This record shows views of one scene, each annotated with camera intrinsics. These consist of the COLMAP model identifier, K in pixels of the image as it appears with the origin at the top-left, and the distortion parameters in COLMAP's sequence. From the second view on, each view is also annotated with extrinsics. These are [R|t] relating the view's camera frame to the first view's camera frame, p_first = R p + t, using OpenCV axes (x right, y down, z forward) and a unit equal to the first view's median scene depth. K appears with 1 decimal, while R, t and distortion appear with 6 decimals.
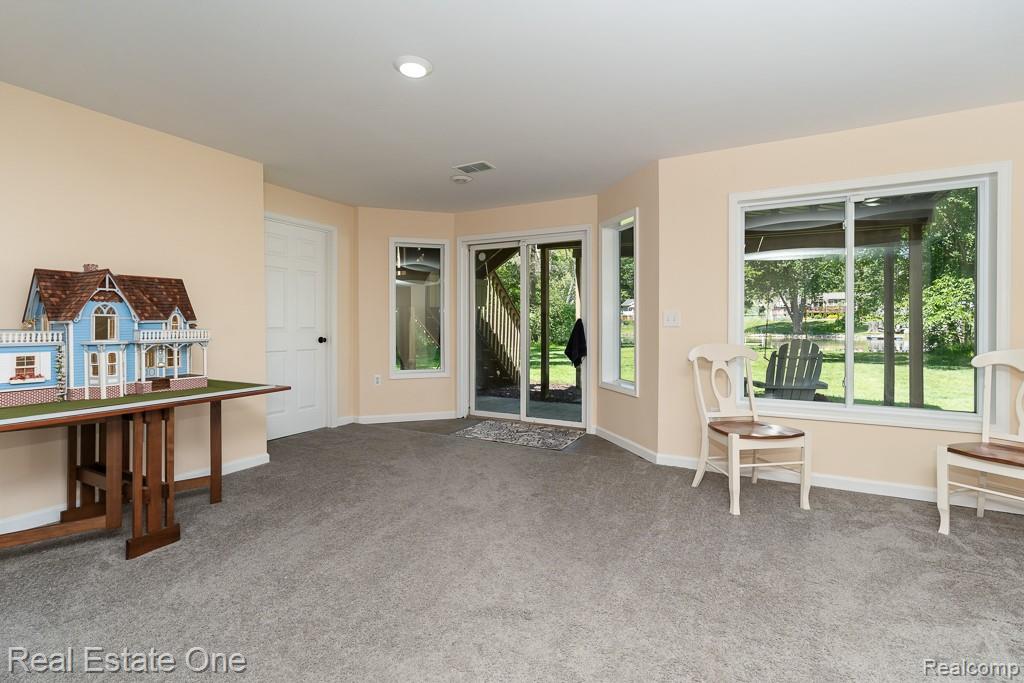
lens RADIAL K [[467.9, 0, 509.7], [0, 467.9, 325.9], [0, 0, 1]] dist [-0.006892, 0.002252]
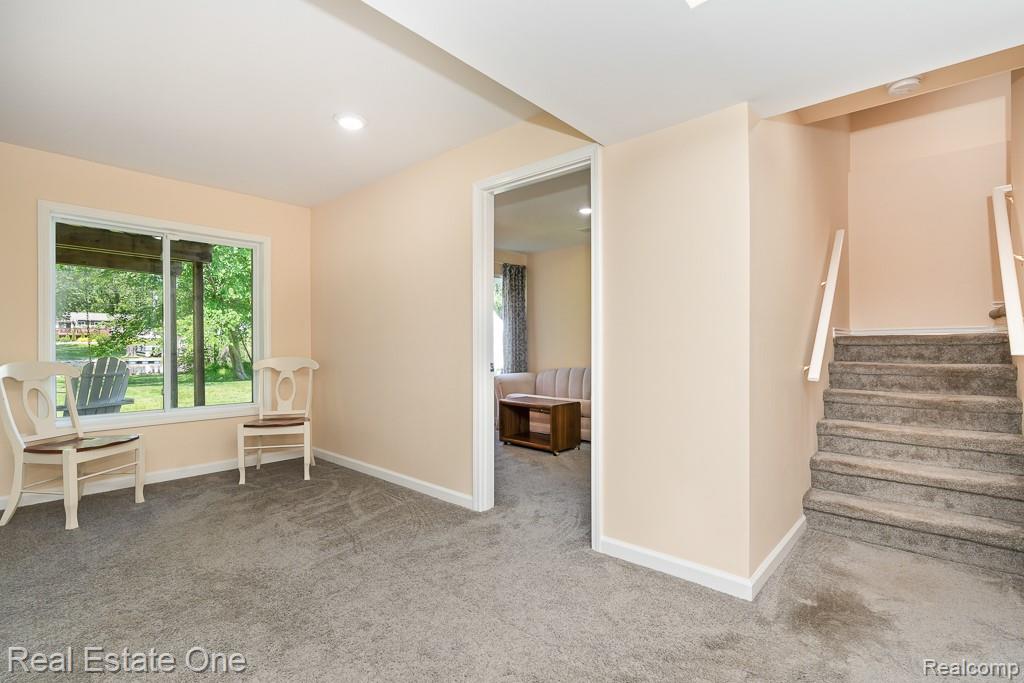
lens RADIAL K [[467.9, 0, 515.5], [0, 467.9, 346.3], [0, 0, 1]] dist [-0.006892, 0.002252]
pose [[0.217800, 0.001959, 0.975991, -0.397064], [0.005209, 0.999981, -0.003169, 0.028759], [-0.975980, 0.005774, 0.217786, -0.203298]]
